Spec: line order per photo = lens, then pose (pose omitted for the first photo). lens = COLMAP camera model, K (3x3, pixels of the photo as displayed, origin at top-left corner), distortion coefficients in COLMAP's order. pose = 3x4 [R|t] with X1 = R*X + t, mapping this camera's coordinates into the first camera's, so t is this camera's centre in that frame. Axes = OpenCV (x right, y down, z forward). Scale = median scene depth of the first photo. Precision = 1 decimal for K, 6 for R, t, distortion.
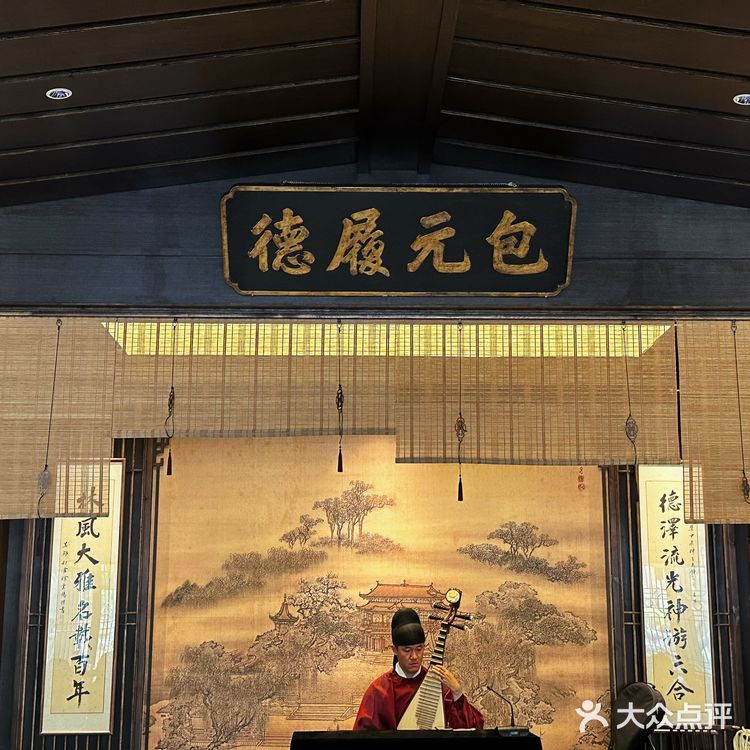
lens RADIAL K [[1396.8, 0, 374.6], [0, 1396.8, 373.7], [0, 0, 1]] dist [0.129753, 0.000000]
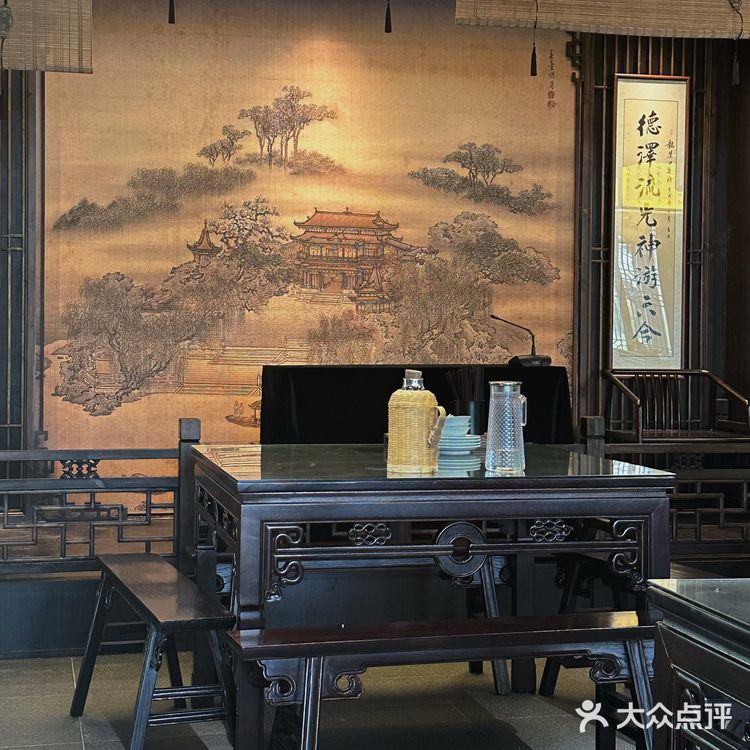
lens RADIAL K [[1396.8, 0, 375.8], [0, 1396.8, 376.3], [0, 0, 1]] dist [0.129753, 0.000000]
pose [[0.979780, 0.004125, 0.200033, -0.131200], [-0.044666, 0.979064, 0.198593, 0.078484], [-0.195026, -0.203512, 0.959452, 0.162141]]
